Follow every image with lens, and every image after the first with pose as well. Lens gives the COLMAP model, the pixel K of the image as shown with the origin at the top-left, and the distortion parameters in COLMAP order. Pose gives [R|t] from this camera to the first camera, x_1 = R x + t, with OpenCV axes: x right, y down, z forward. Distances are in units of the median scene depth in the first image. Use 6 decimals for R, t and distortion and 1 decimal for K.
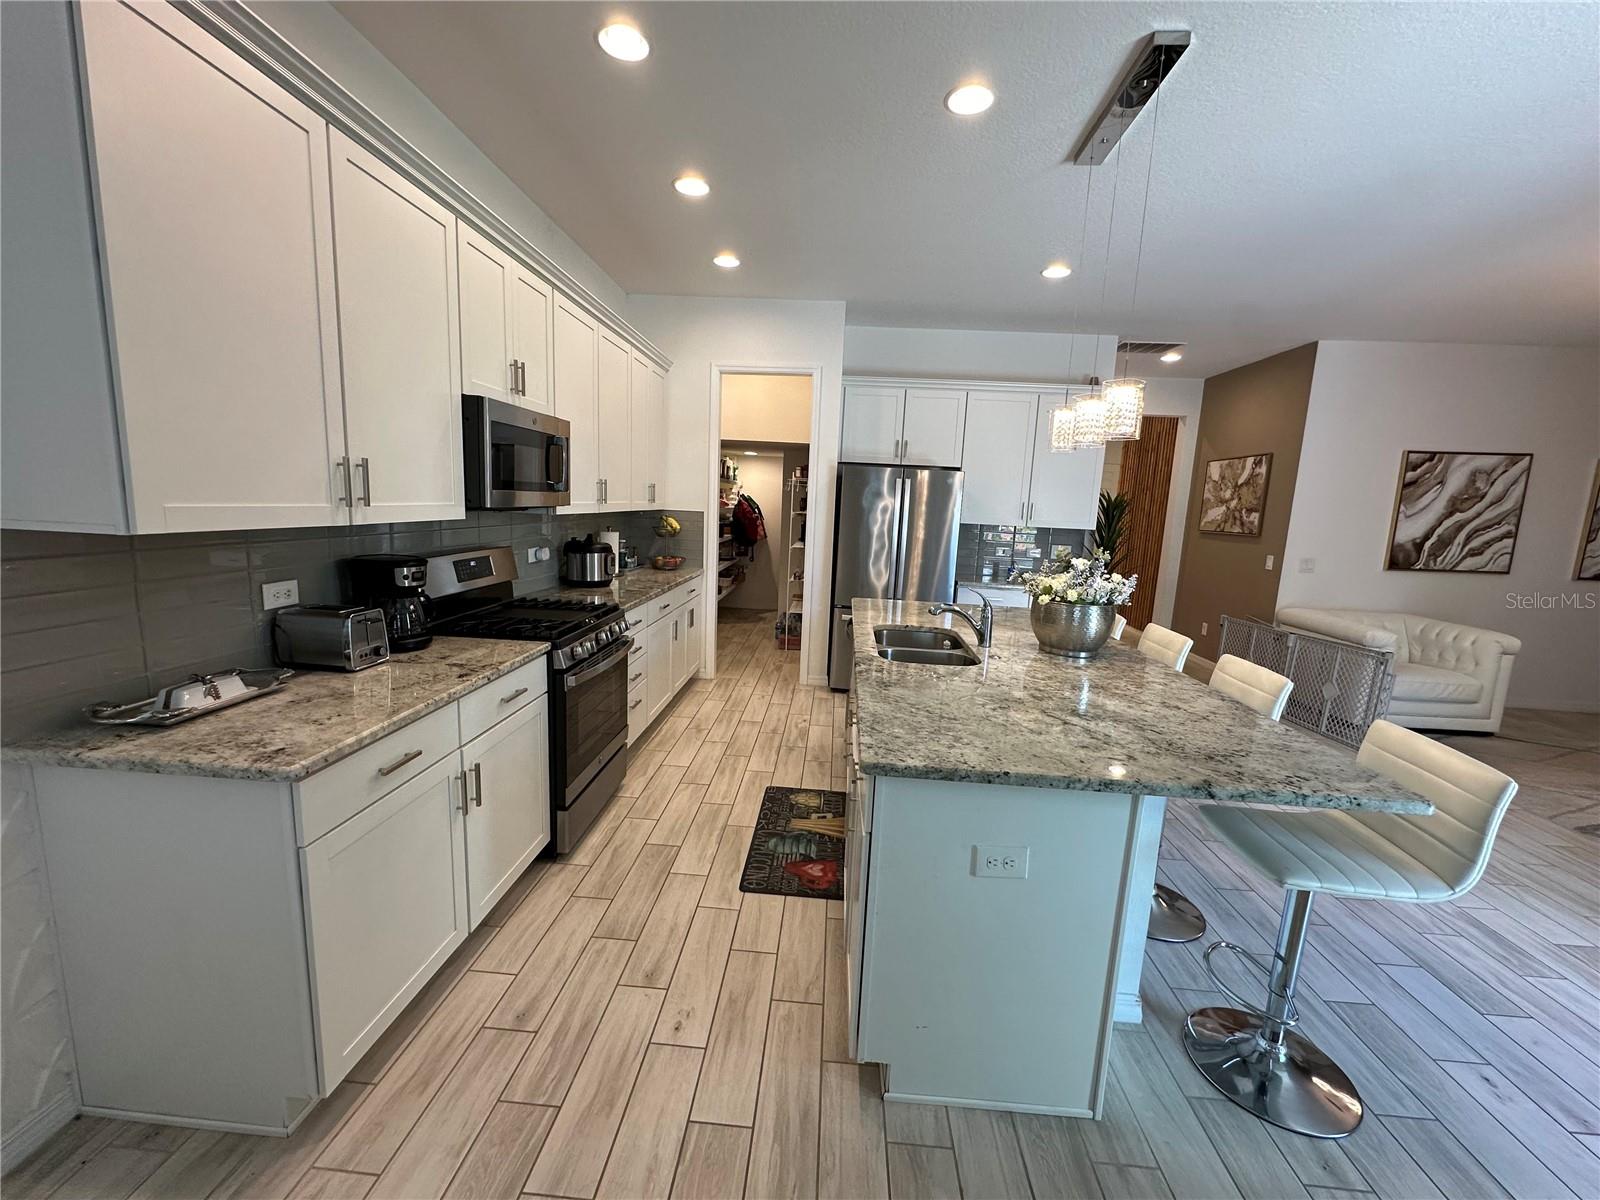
lens RADIAL K [[641.2, 0, 809.8], [0, 641.2, 594.5], [0, 0, 1]] dist [0.002758, 0.001959]
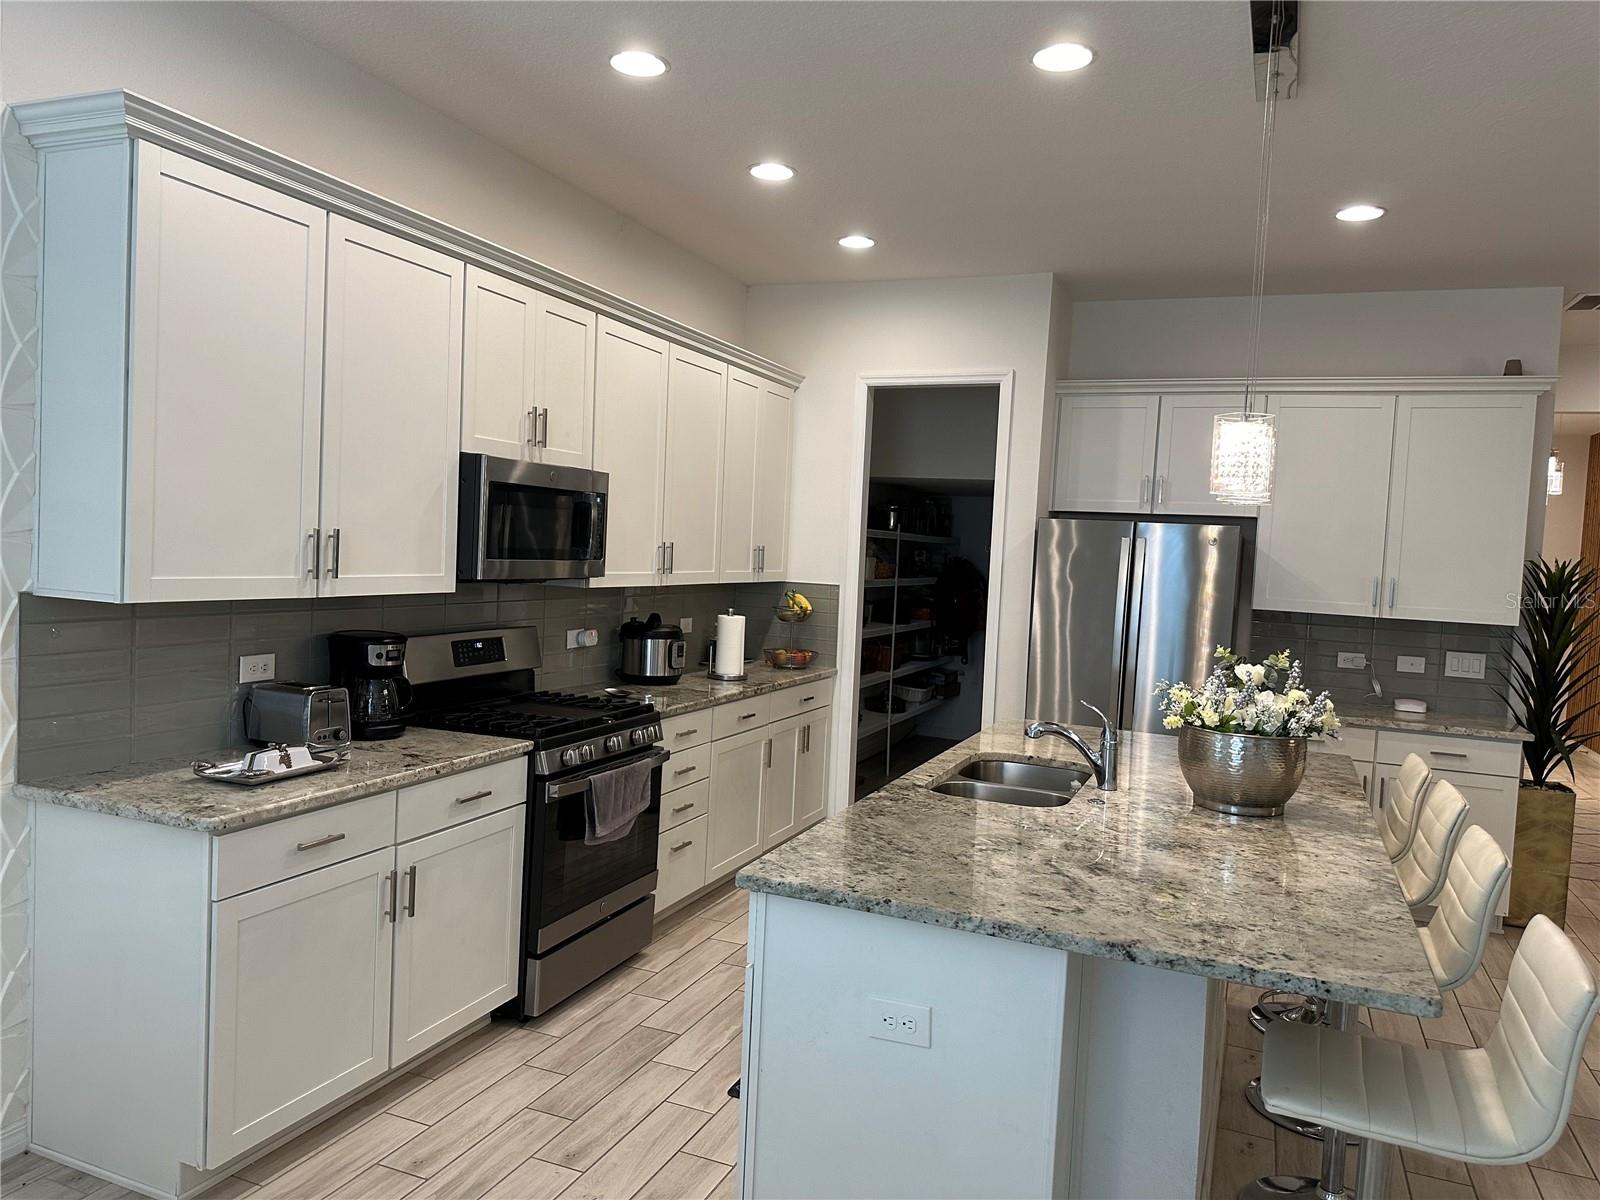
lens RADIAL K [[1125.0, 0, 809.3], [0, 1125.0, 594.0], [0, 0, 1]] dist [0.068456, -0.051832]
pose [[0.948481, 0.015963, -0.316430, 0.491352], [-0.052931, 0.992678, -0.108579, 0.030931], [0.312380, 0.119734, 0.942381, -0.356349]]
